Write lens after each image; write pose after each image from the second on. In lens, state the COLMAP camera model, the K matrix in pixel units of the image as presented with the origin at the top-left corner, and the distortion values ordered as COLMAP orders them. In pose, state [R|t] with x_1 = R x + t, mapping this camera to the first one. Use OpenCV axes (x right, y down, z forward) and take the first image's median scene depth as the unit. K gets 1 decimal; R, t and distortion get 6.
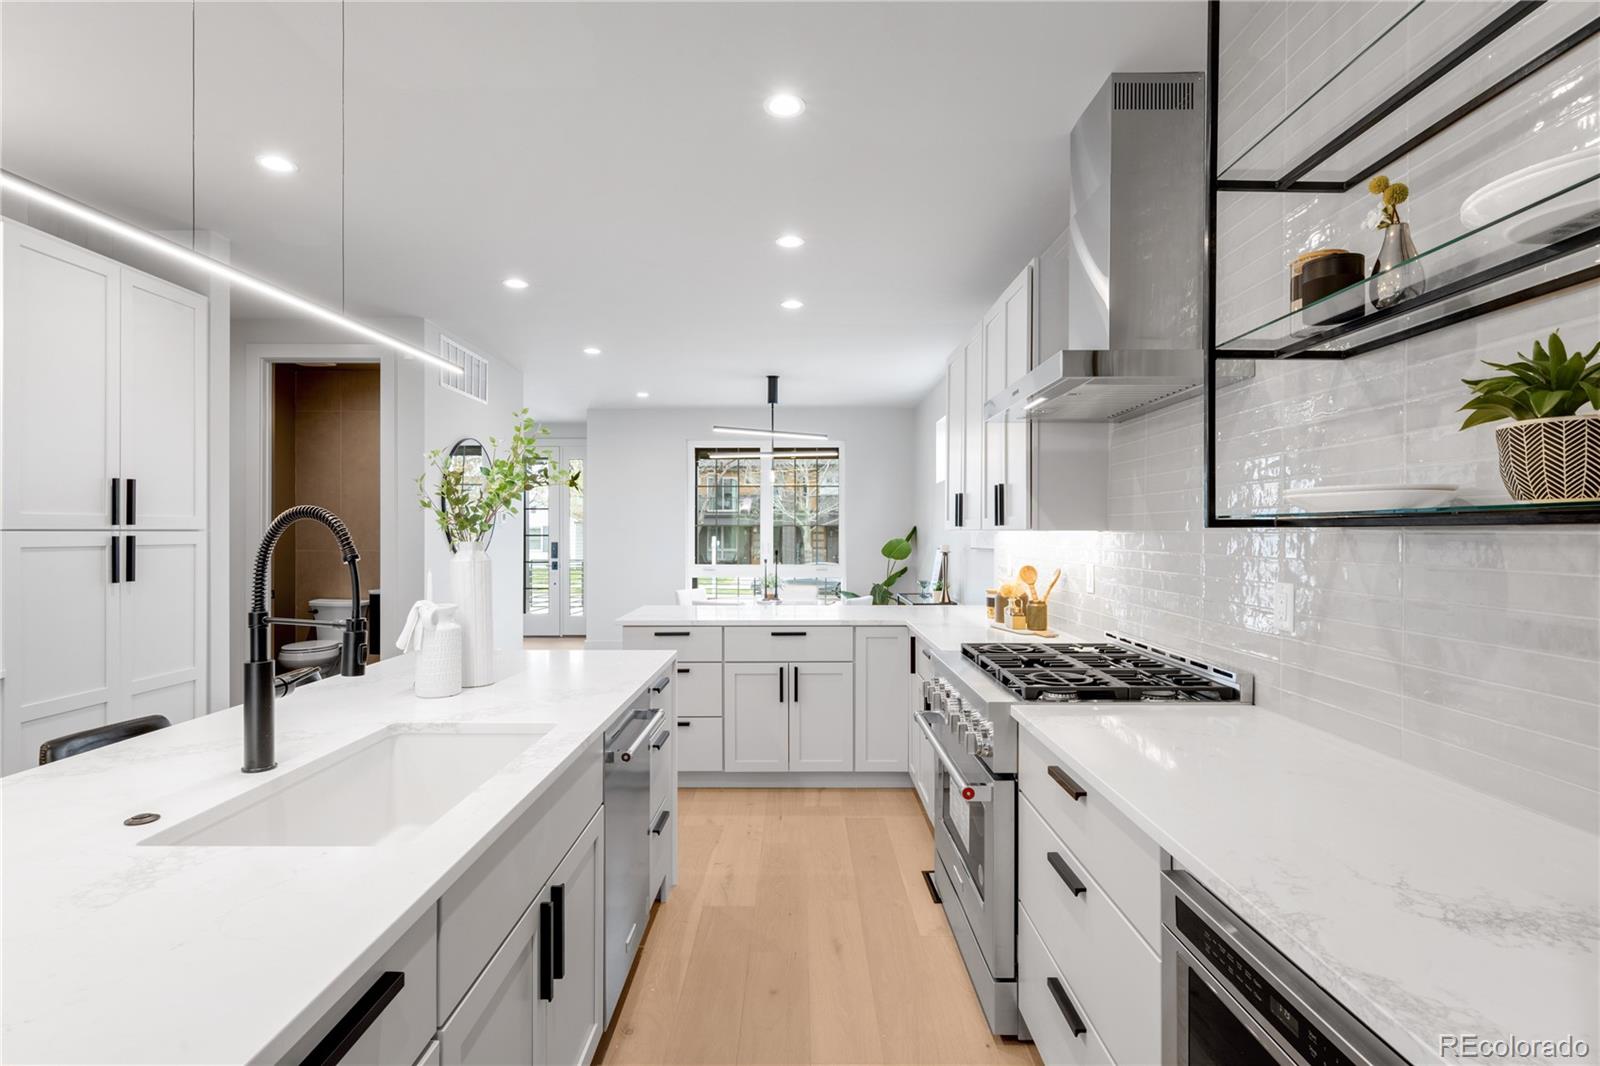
lens RADIAL K [[718.9, 0, 799.6], [0, 718.9, 531.6], [0, 0, 1]] dist [-0.001371, -0.000283]
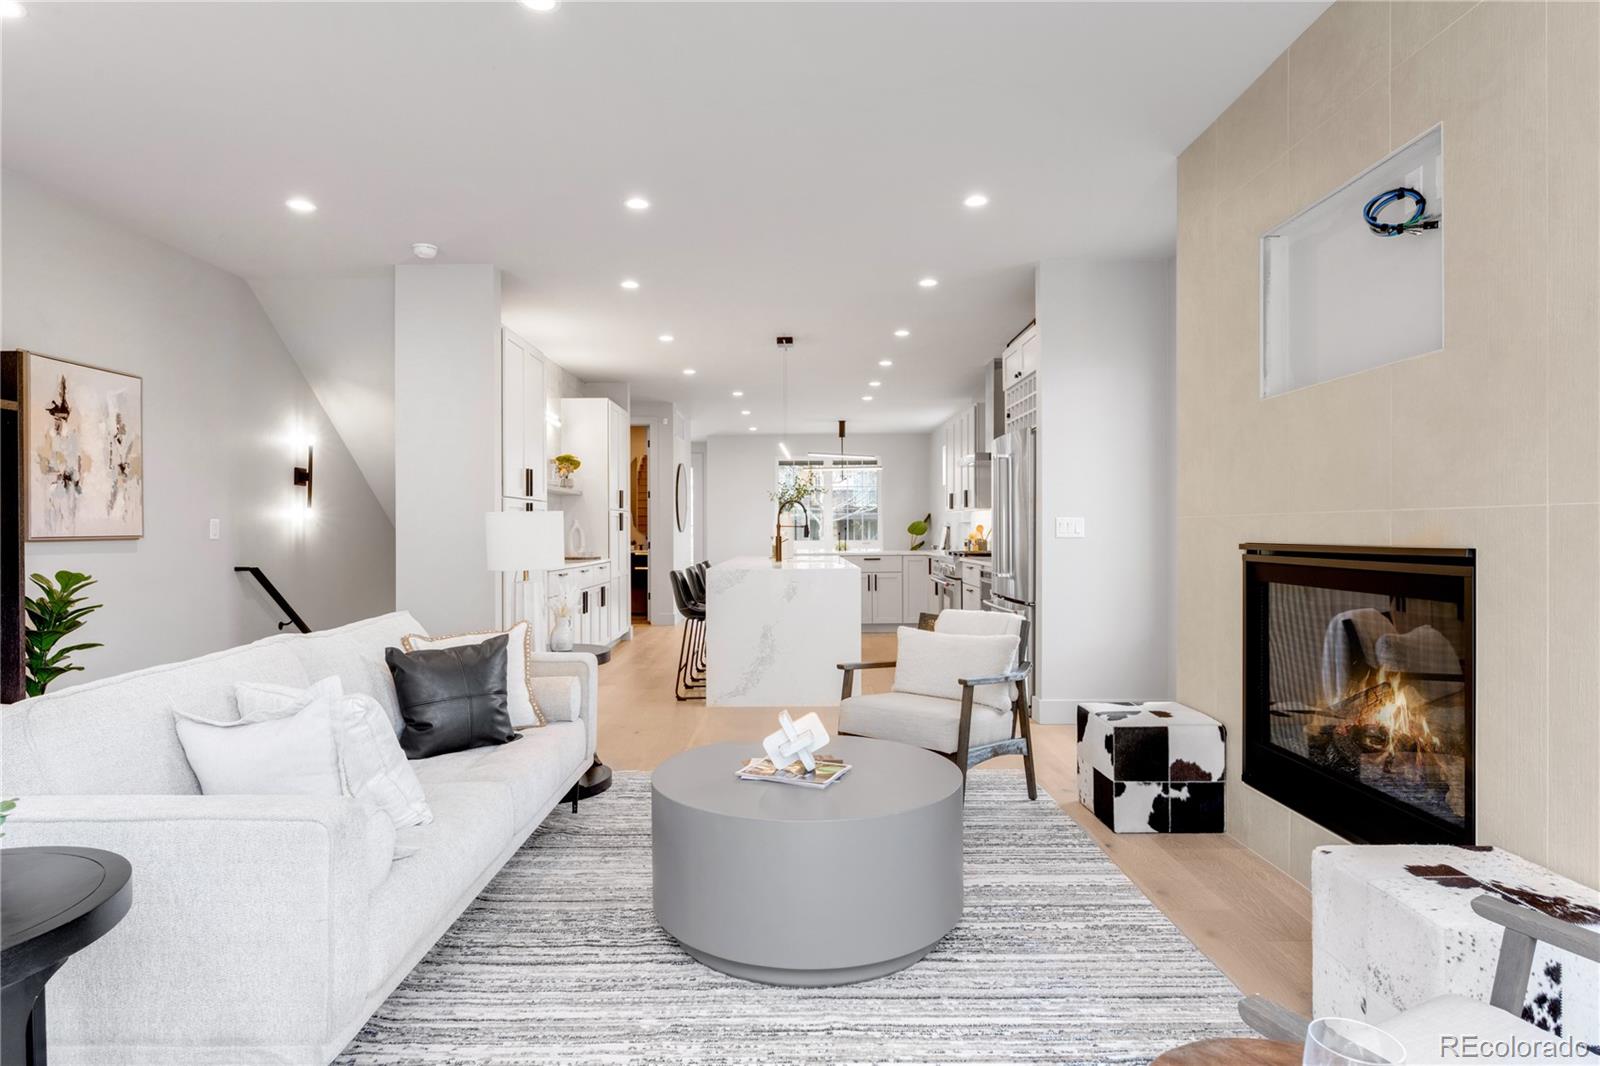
lens RADIAL K [[718.9, 0, 793.1], [0, 718.9, 531.0], [0, 0, 1]] dist [-0.001371, -0.000283]
pose [[0.999618, -0.004798, -0.027218, -0.109777], [0.005001, 0.999960, 0.007374, 0.023212], [0.027182, -0.007507, 0.999602, -0.663279]]
